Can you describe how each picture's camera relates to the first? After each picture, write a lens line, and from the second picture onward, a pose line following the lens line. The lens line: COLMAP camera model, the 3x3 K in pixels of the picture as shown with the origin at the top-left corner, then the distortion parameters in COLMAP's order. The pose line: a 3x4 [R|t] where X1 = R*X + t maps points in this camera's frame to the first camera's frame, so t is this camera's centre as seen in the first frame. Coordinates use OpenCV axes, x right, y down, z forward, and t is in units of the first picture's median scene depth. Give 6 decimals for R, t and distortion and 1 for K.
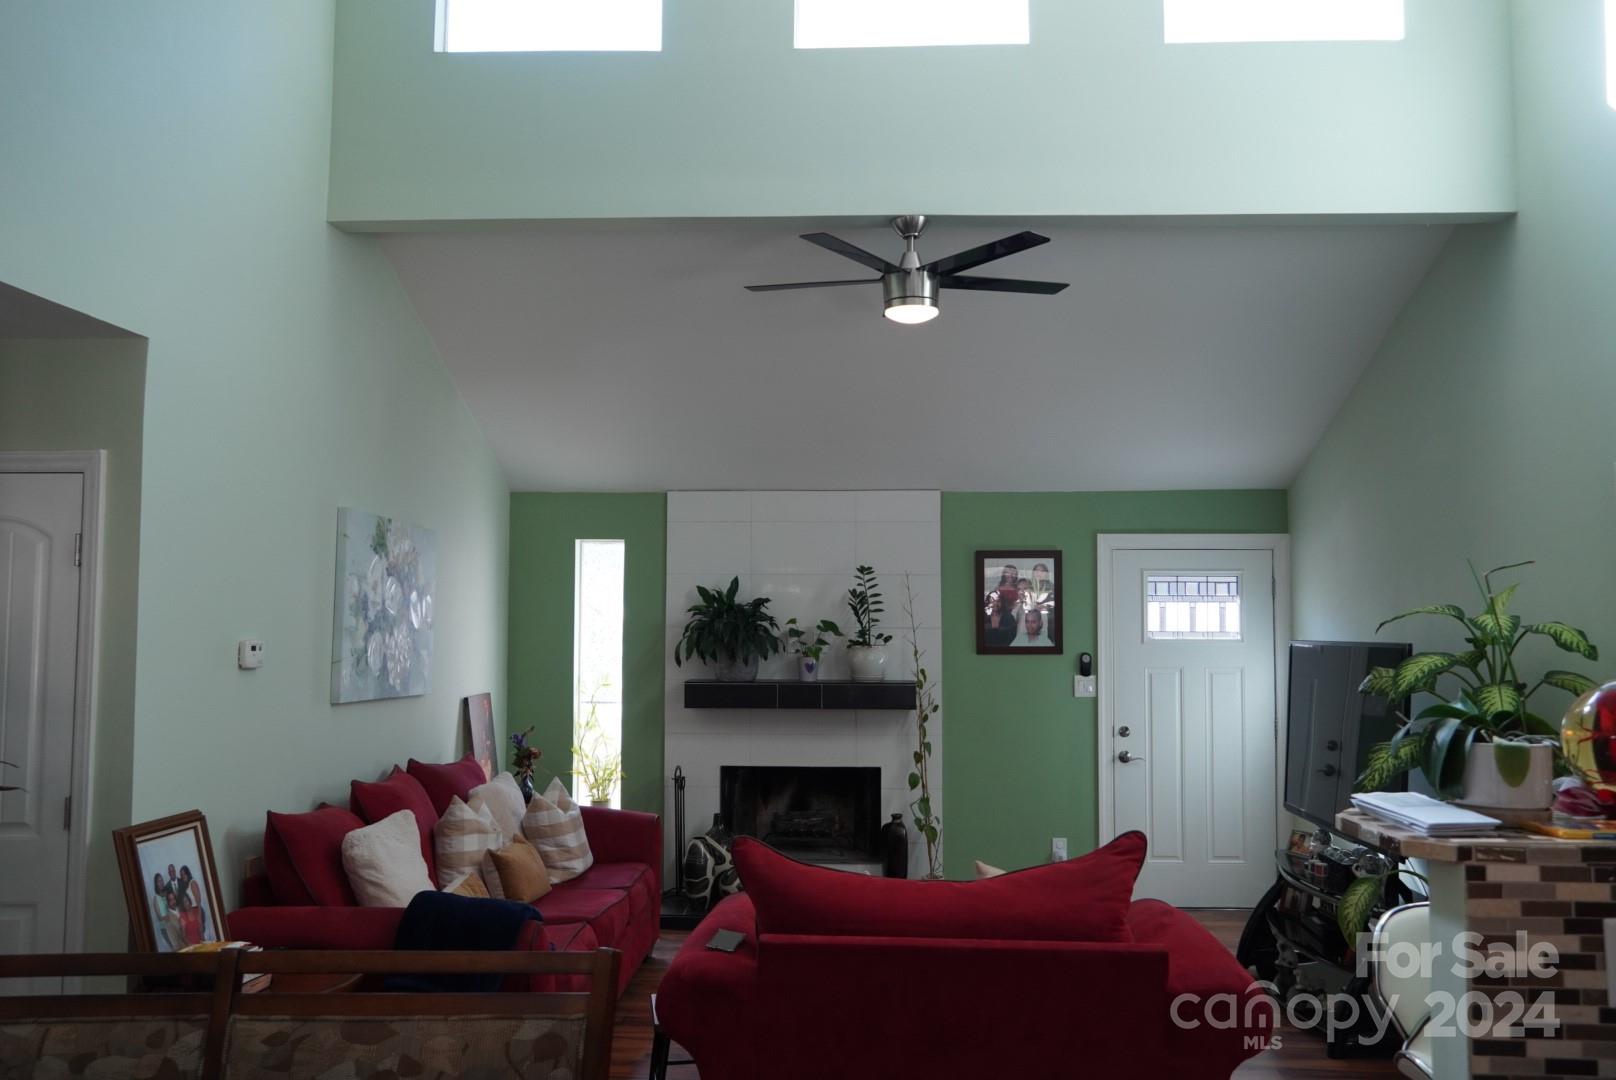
lens RADIAL K [[1244.7, 0, 810.5], [0, 1244.7, 540.3], [0, 0, 1]] dist [-0.001522, 0.000063]
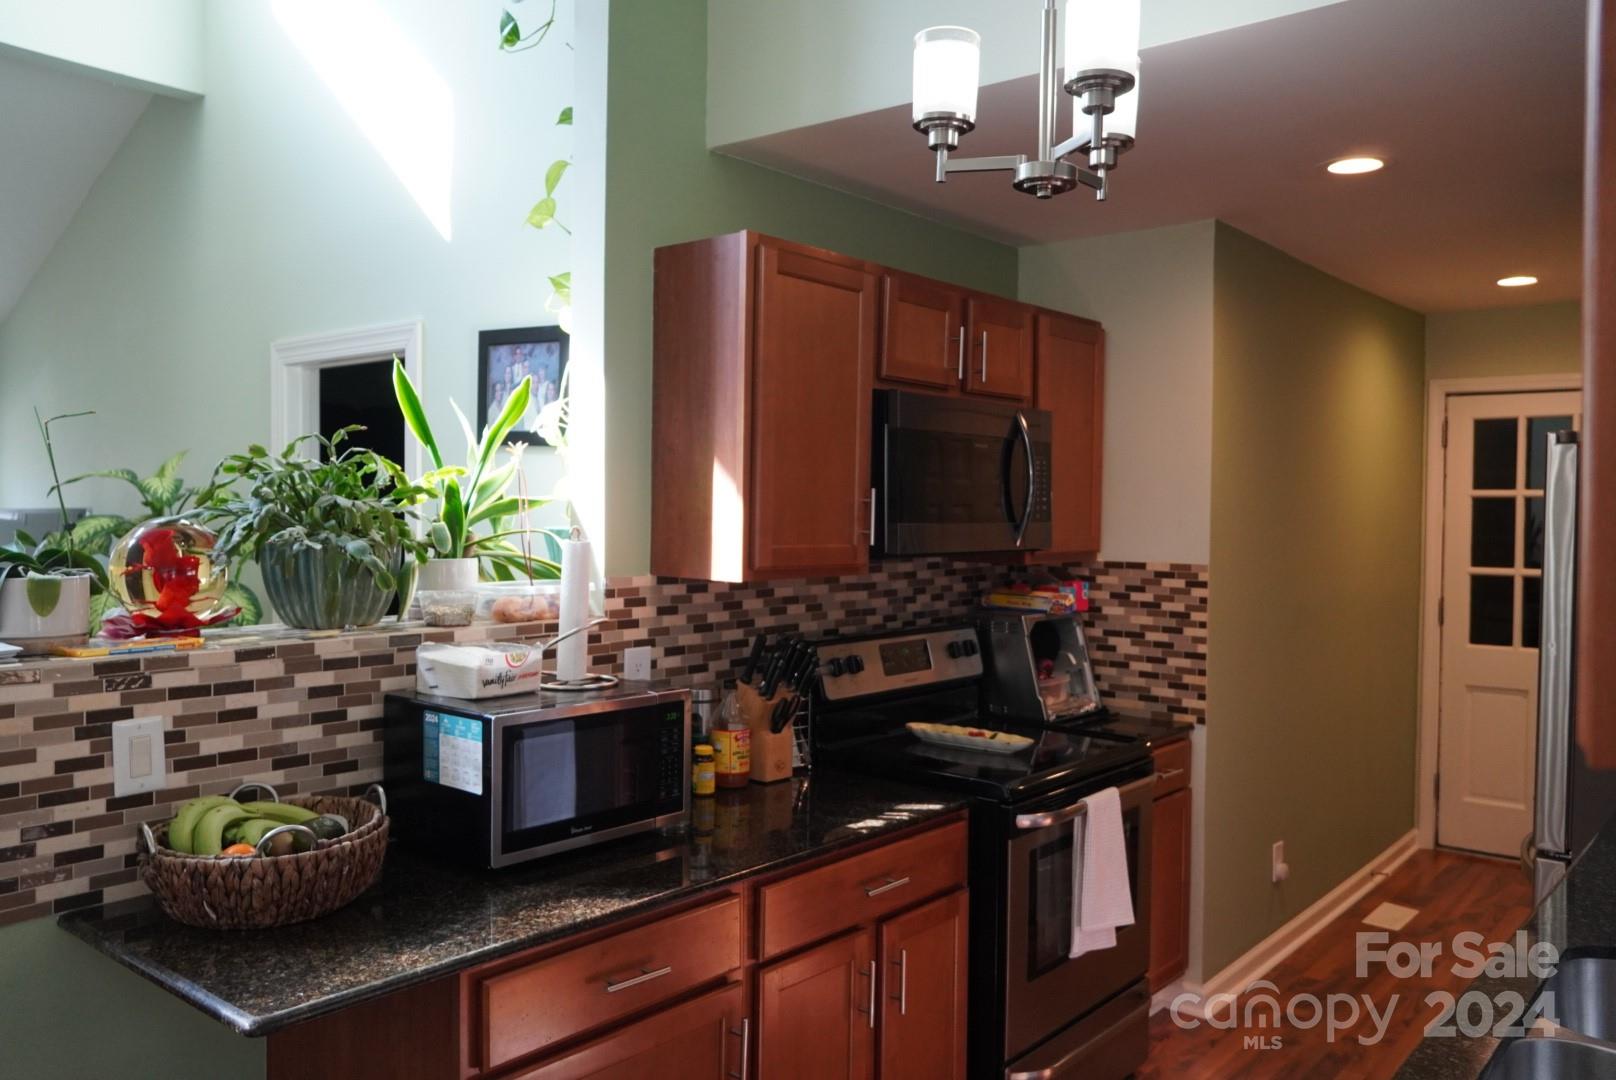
lens RADIAL K [[1244.7, 0, 809.3], [0, 1244.7, 537.9], [0, 0, 1]] dist [-0.001522, 0.000063]
pose [[0.613483, -0.023955, 0.789344, 0.122488], [-0.050193, 0.996336, 0.069247, 0.022370], [-0.788111, -0.082102, 0.610033, -0.172356]]
